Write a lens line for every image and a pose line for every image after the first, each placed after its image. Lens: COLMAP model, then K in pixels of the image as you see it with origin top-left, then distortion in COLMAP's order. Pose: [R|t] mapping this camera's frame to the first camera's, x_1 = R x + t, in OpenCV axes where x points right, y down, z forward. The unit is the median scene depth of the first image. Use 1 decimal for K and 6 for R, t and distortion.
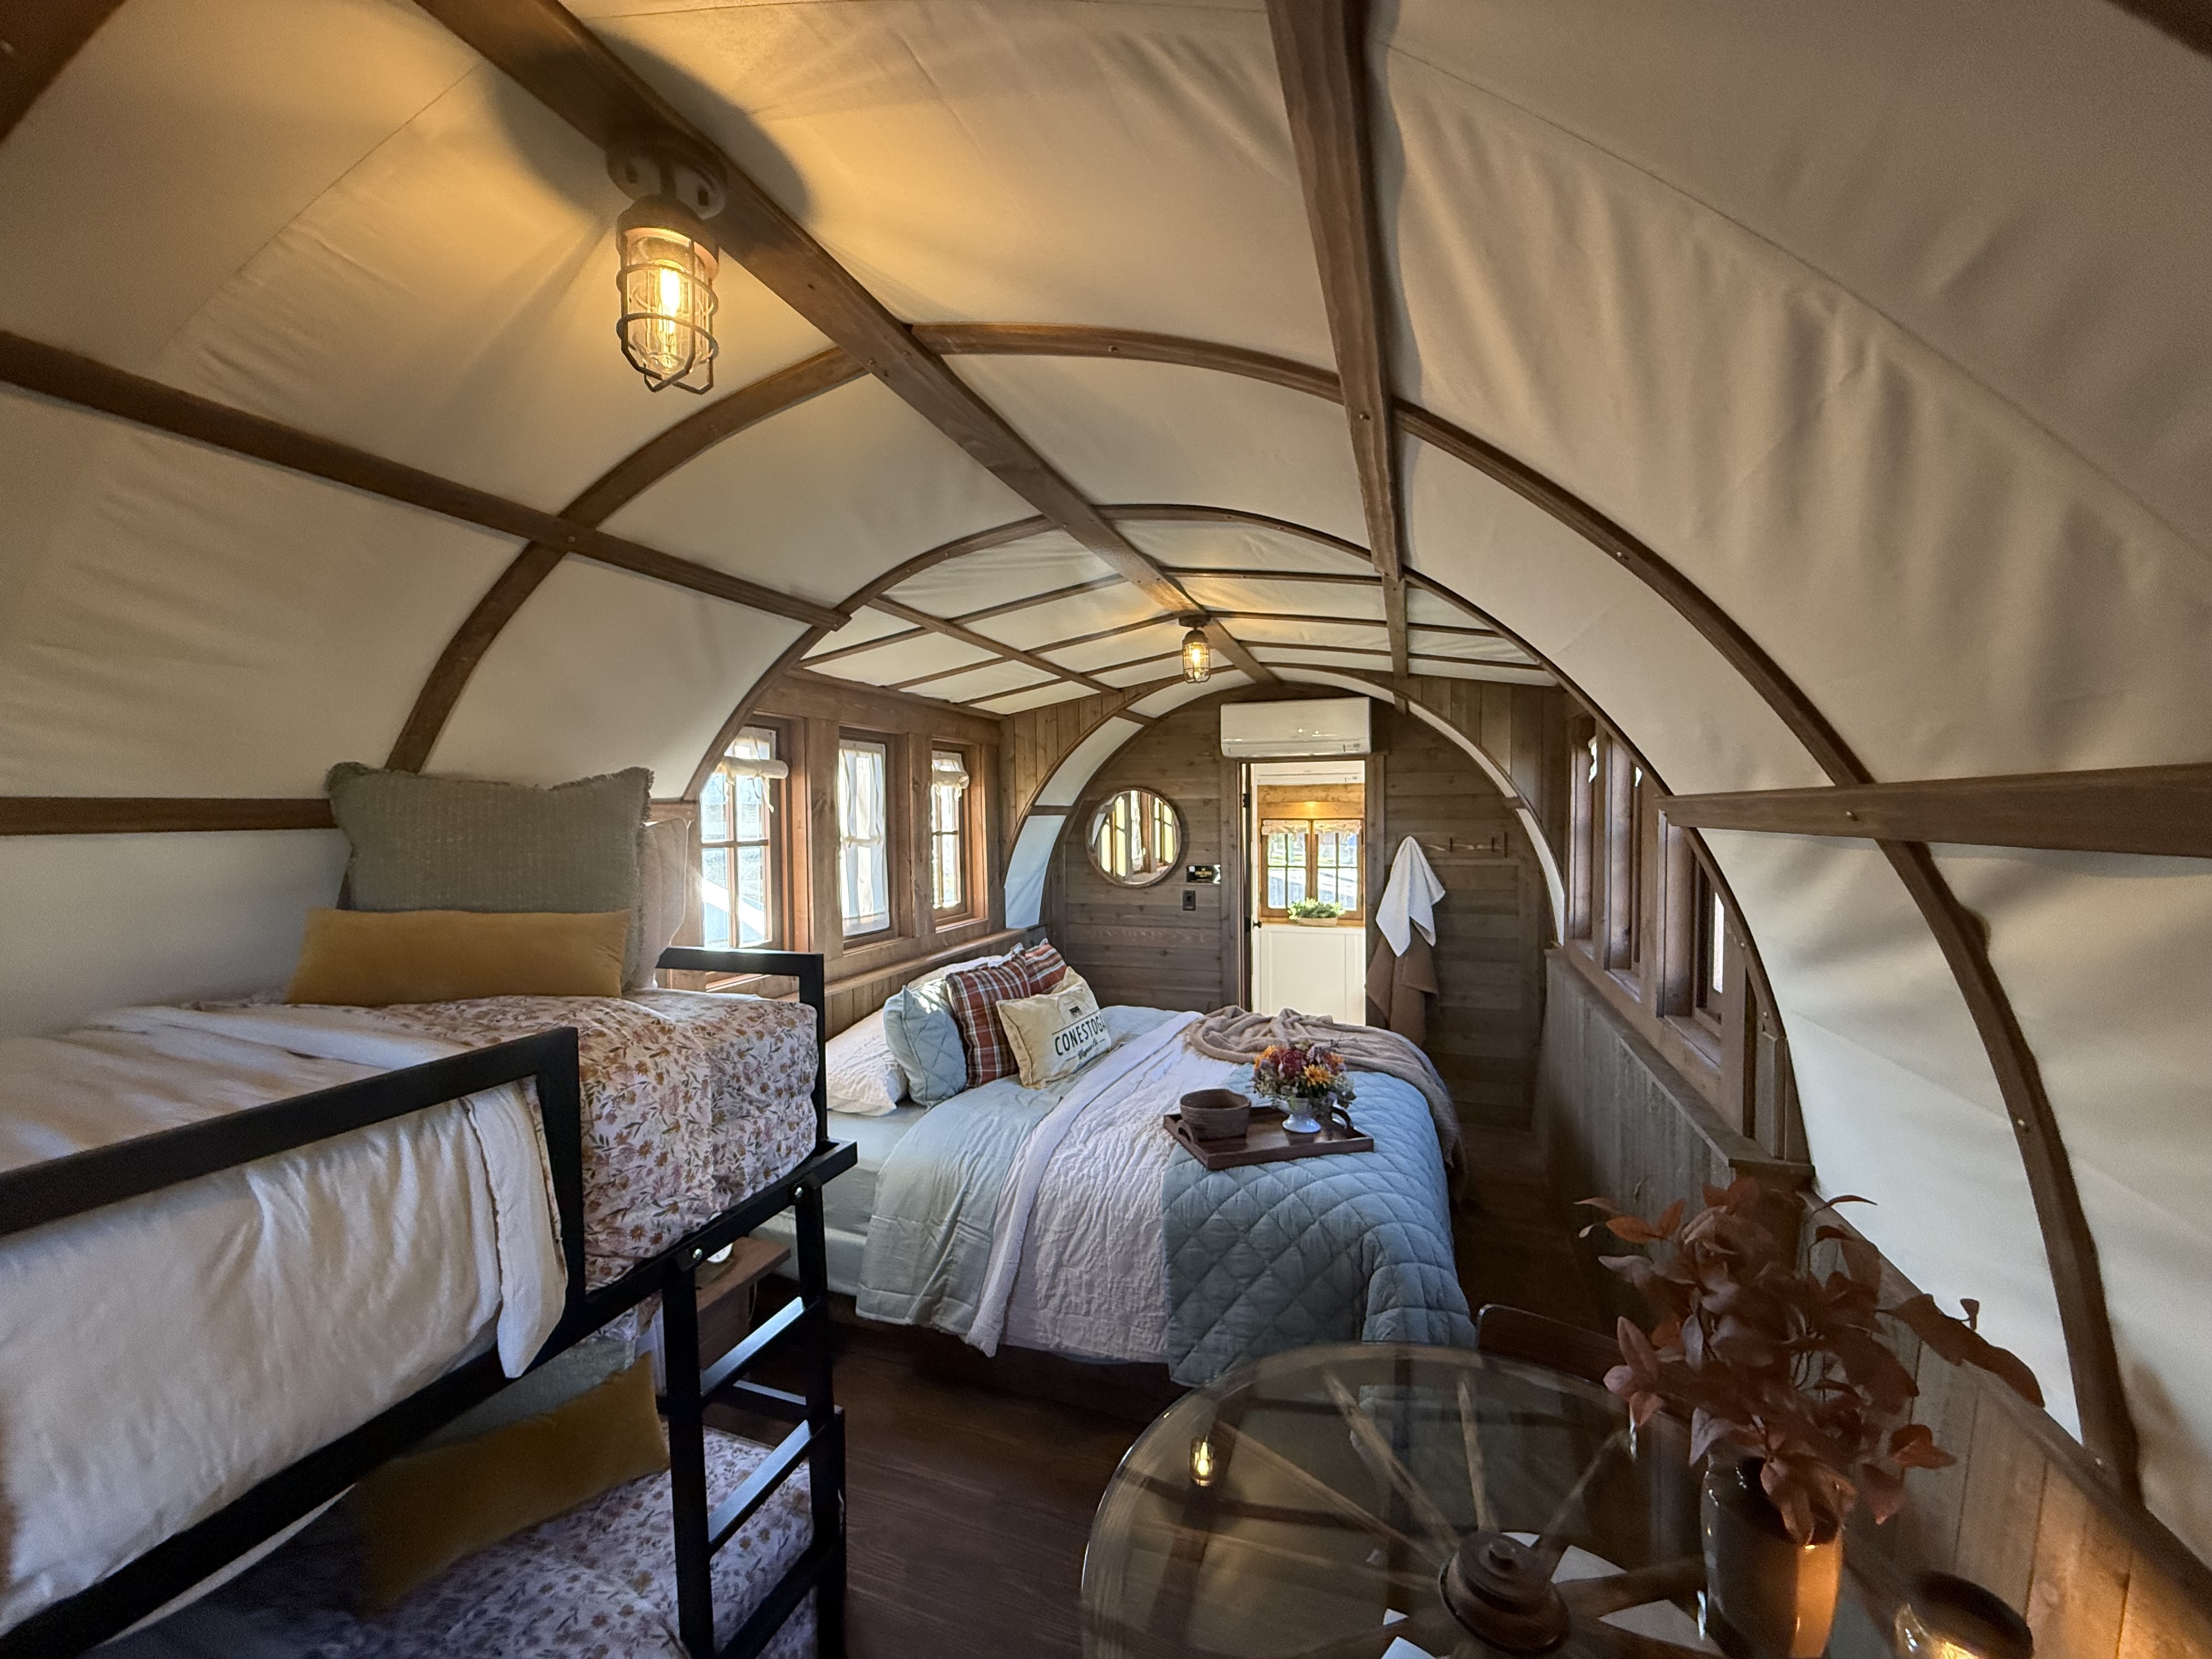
lens RADIAL K [[878.8, 0, 1106.0], [0, 878.8, 829.5], [0, 0, 1]] dist [-0.000058, -0.000105]
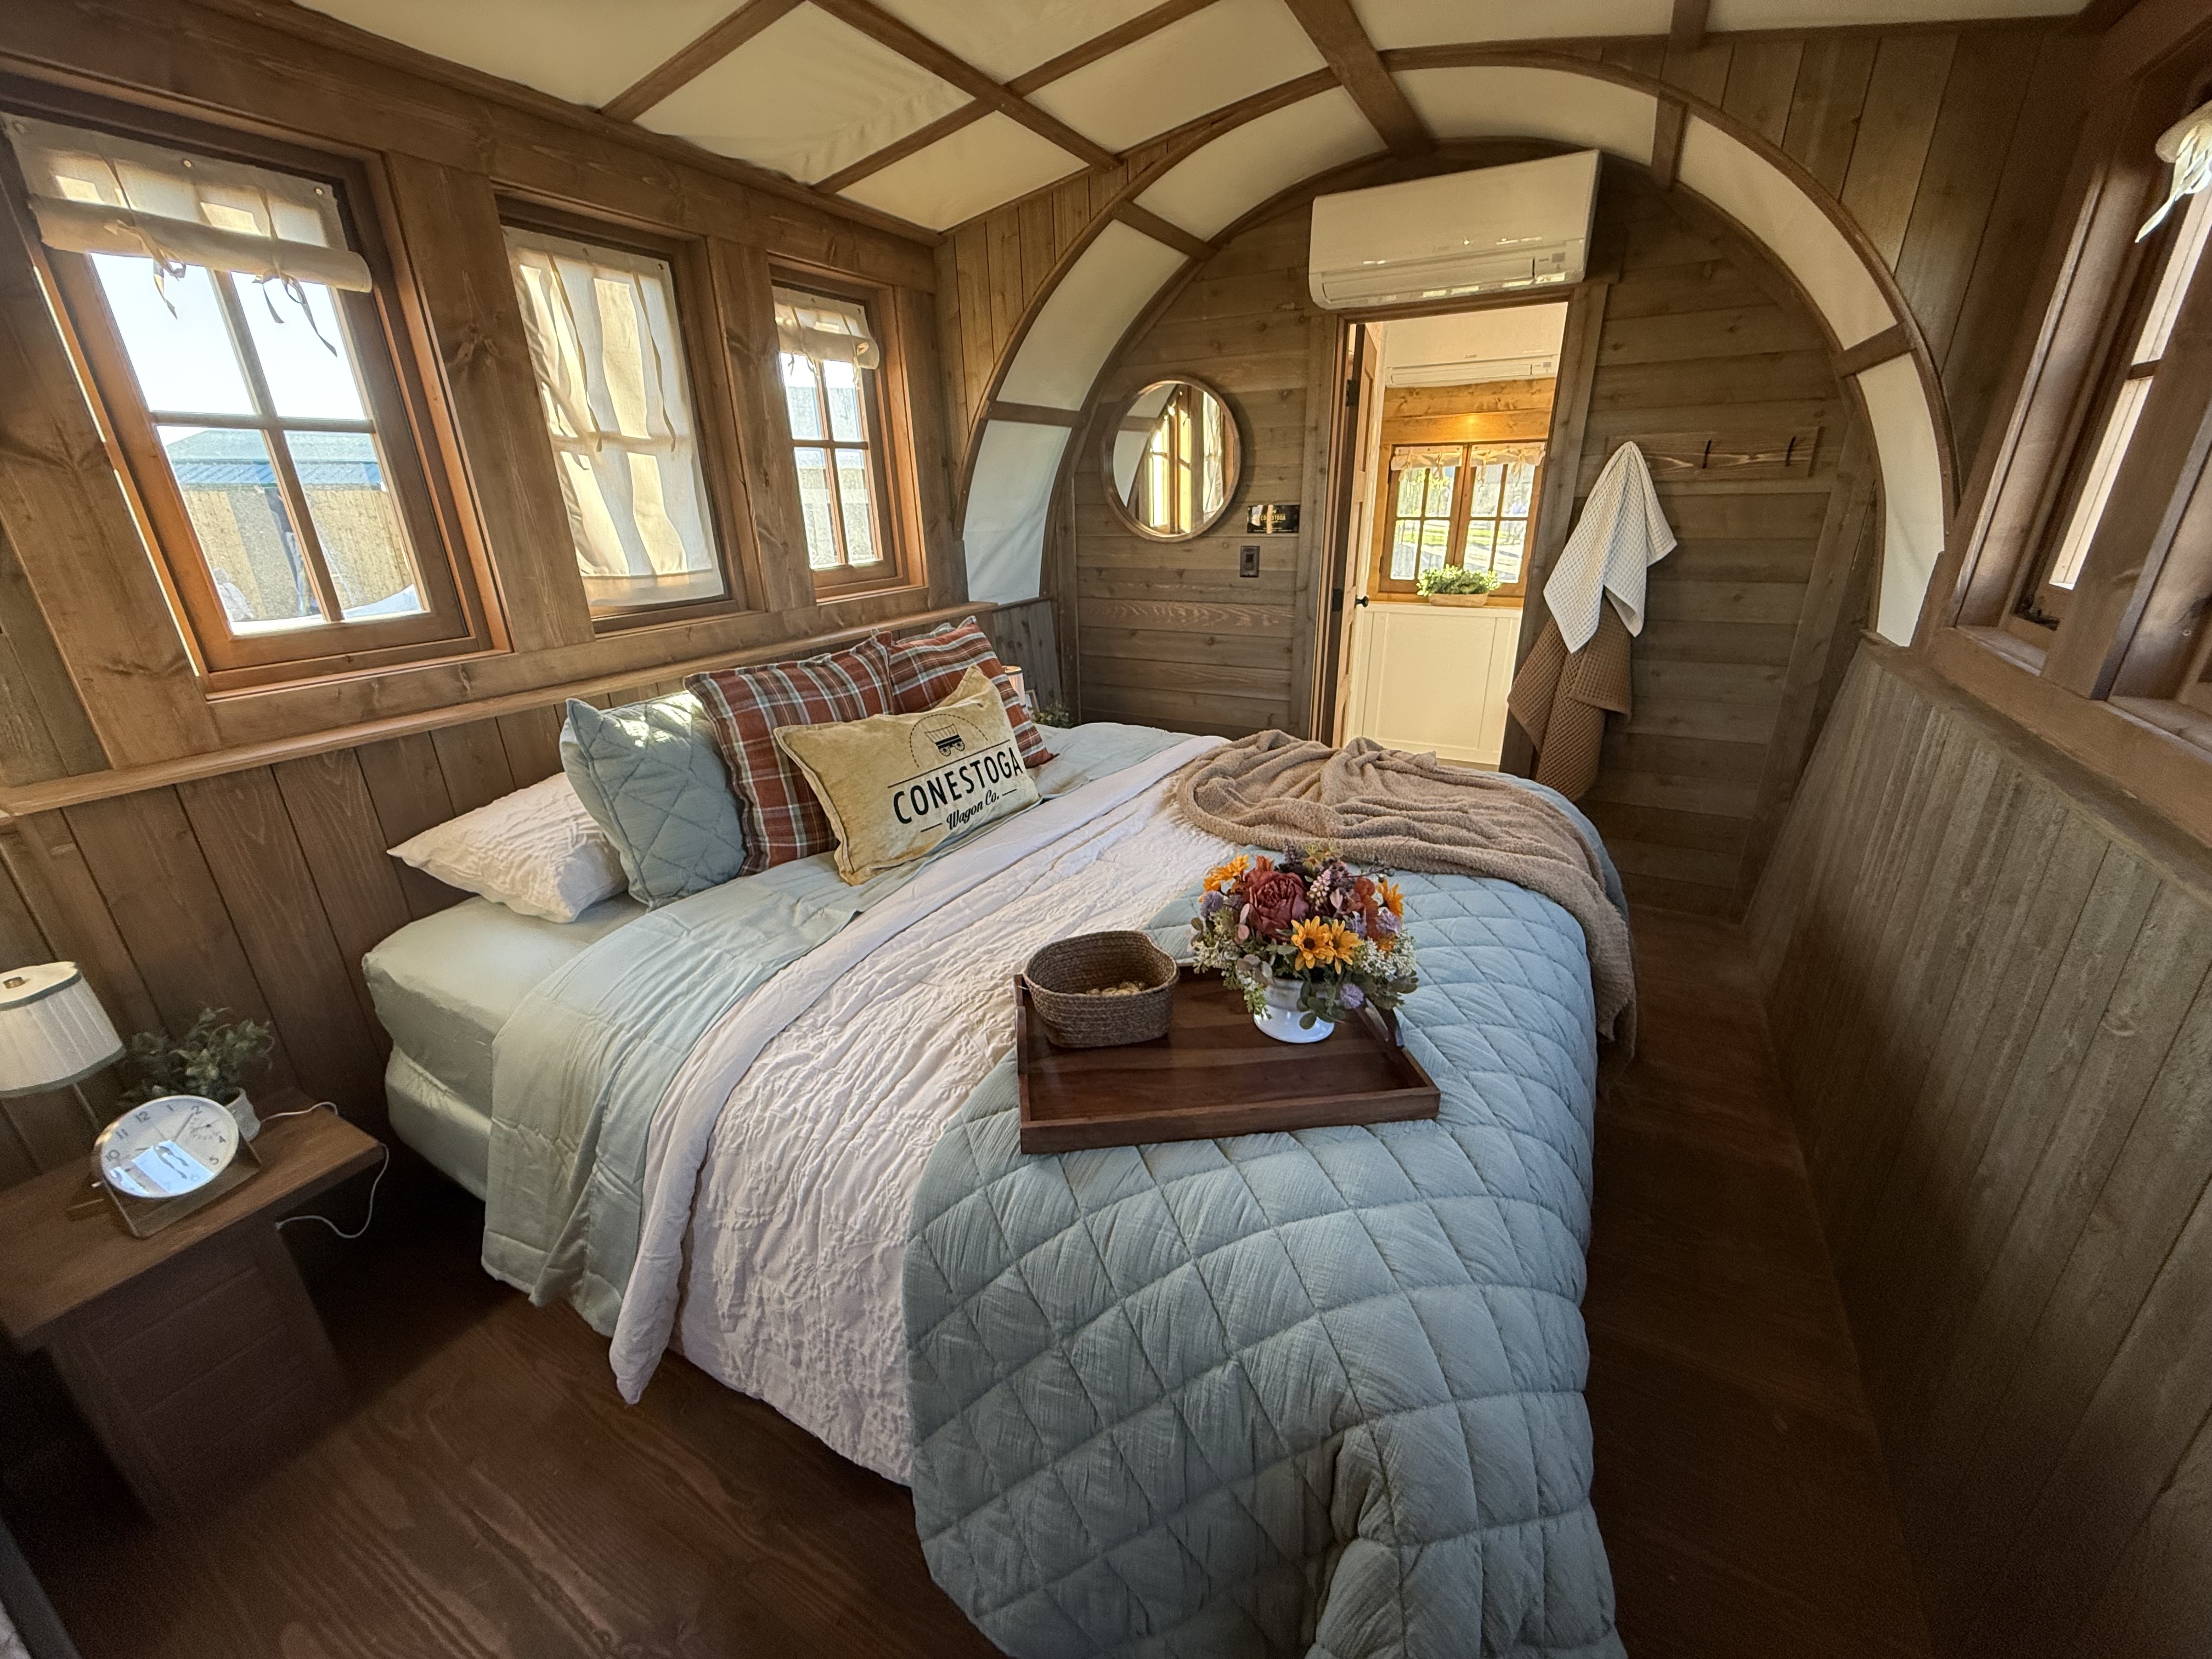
lens RADIAL K [[878.8, 0, 1106.0], [0, 878.8, 829.5], [0, 0, 1]] dist [-0.000058, -0.000105]
pose [[0.987377, 0.047168, -0.151203, 0.131118], [0.008234, 0.938051, 0.346400, 0.053535], [0.158175, -0.343273, 0.925821, 0.402674]]
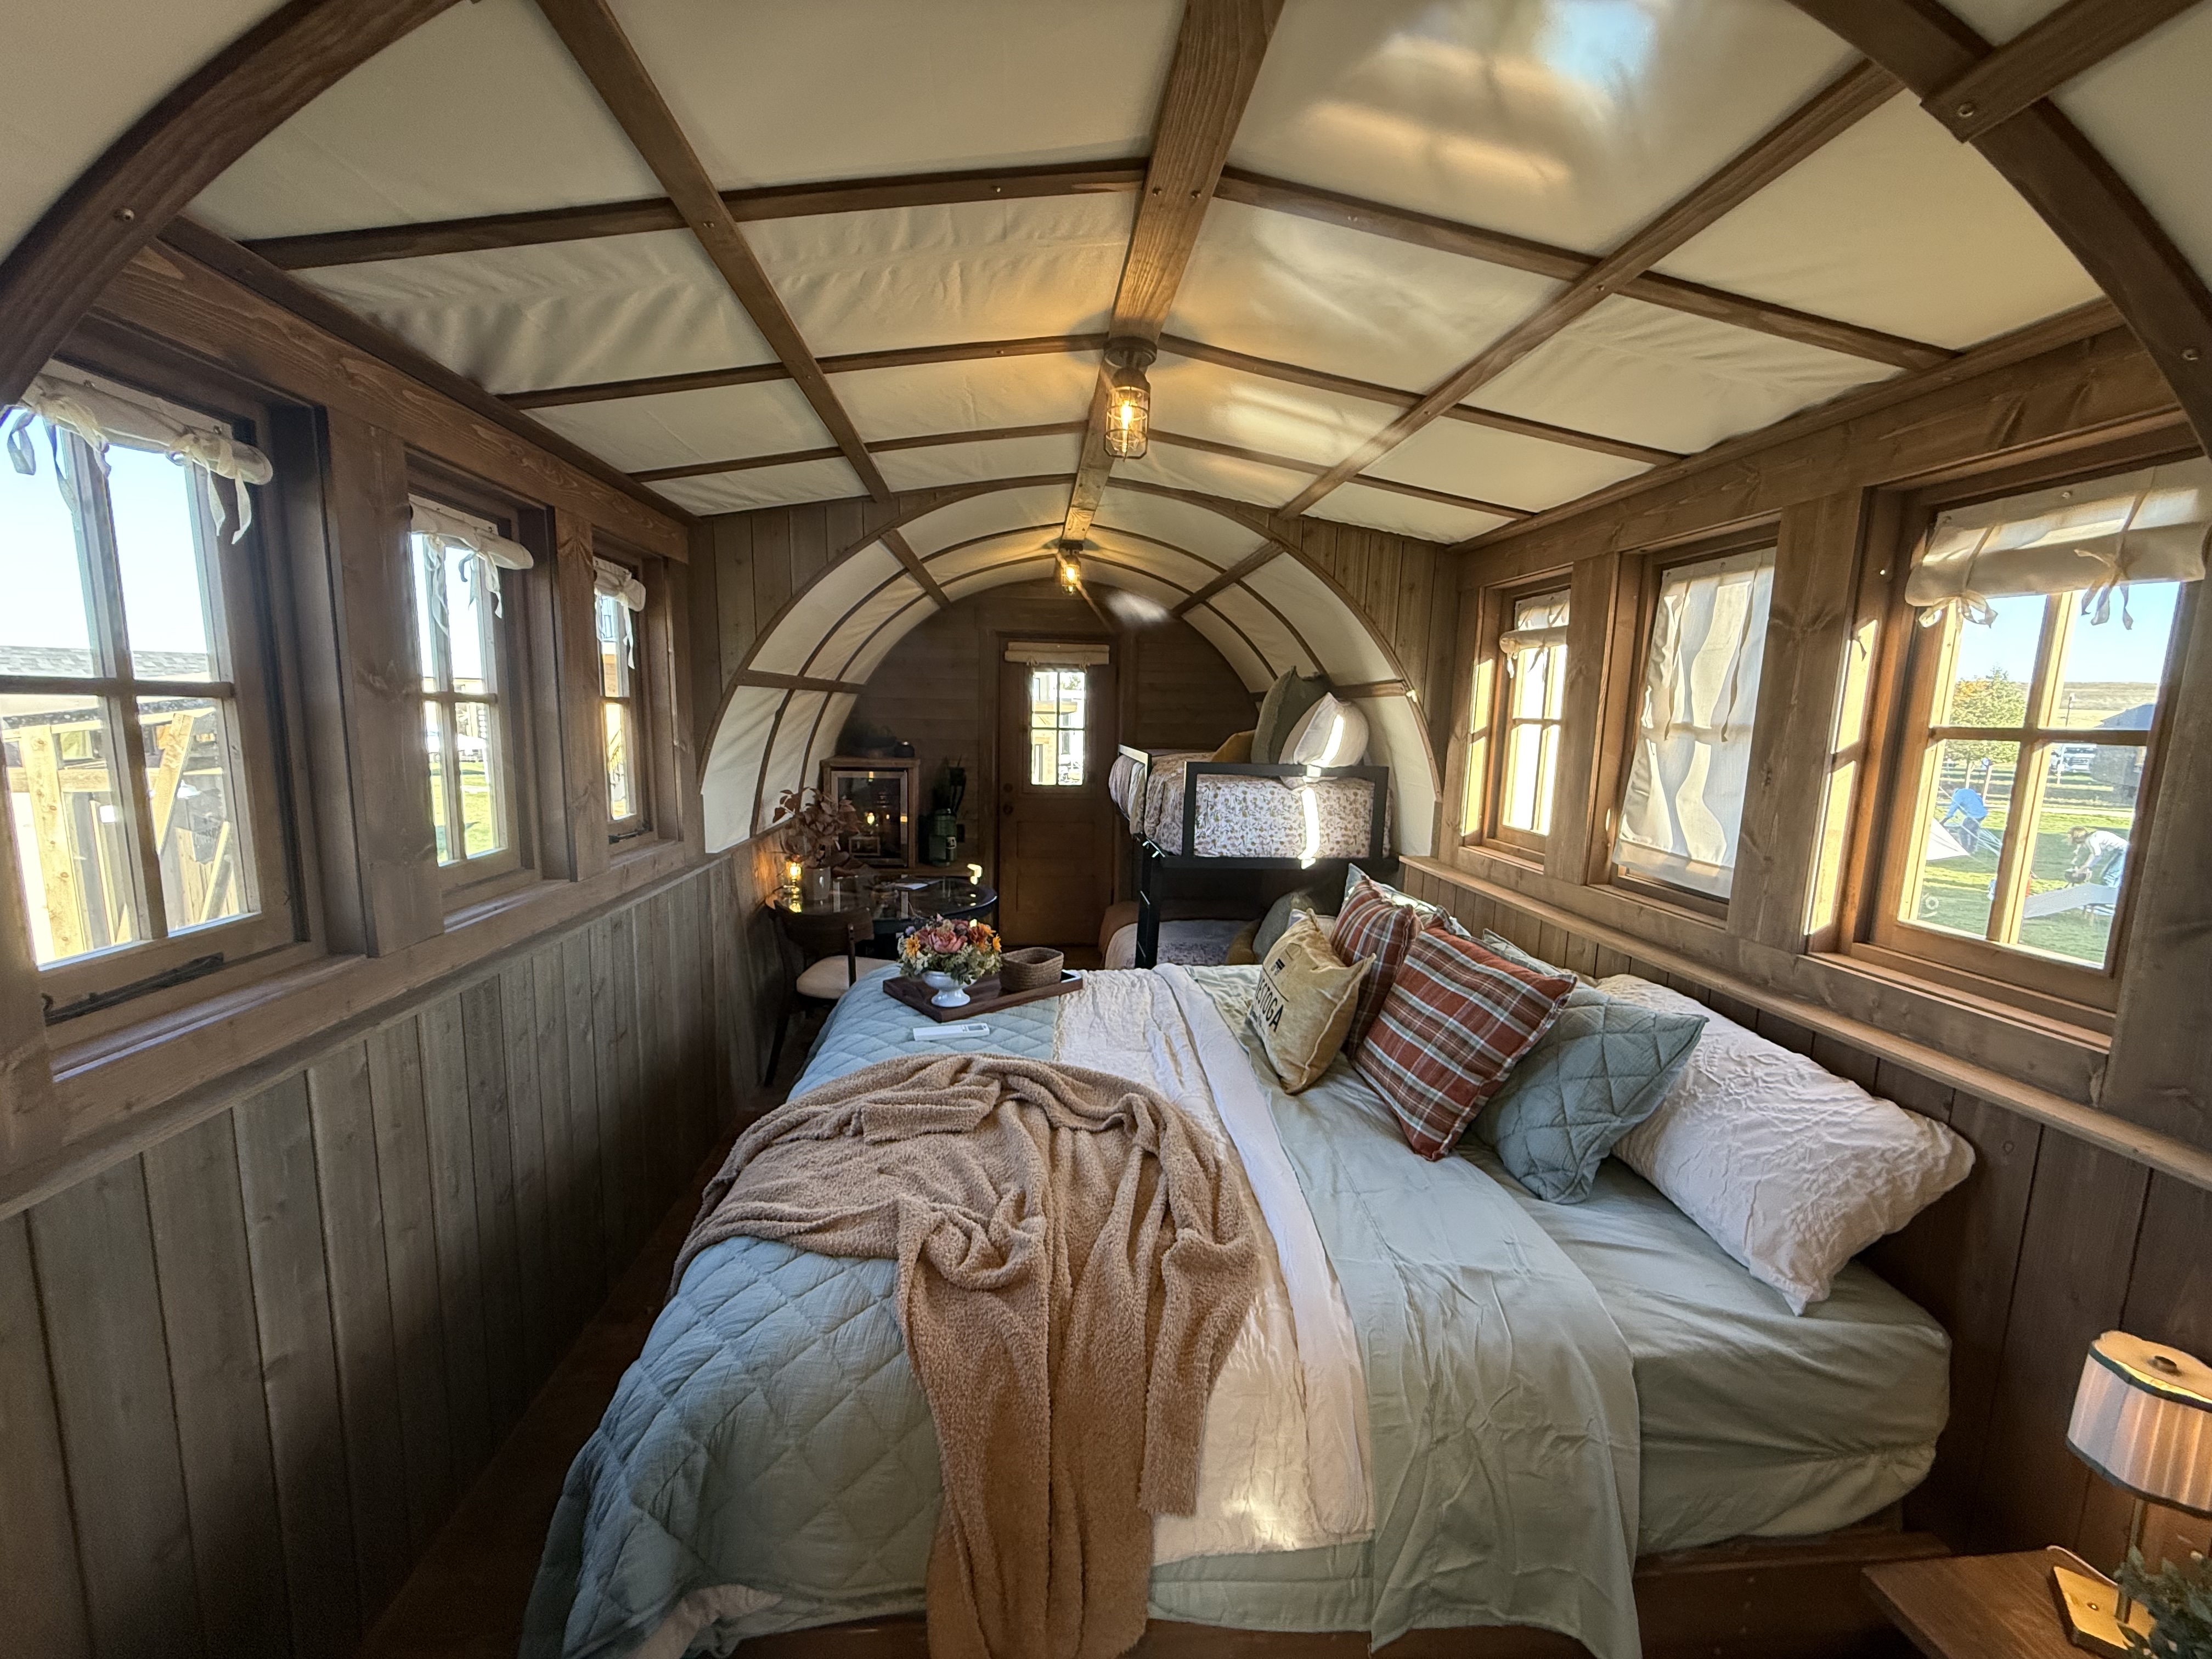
lens RADIAL K [[878.8, 0, 1106.0], [0, 878.8, 829.5], [0, 0, 1]] dist [-0.000058, -0.000105]
pose [[-0.908414, 0.042485, -0.415907, 0.319812], [-0.024850, 0.987577, 0.155158, -0.003563], [0.417332, 0.151283, -0.896073, 1.326172]]
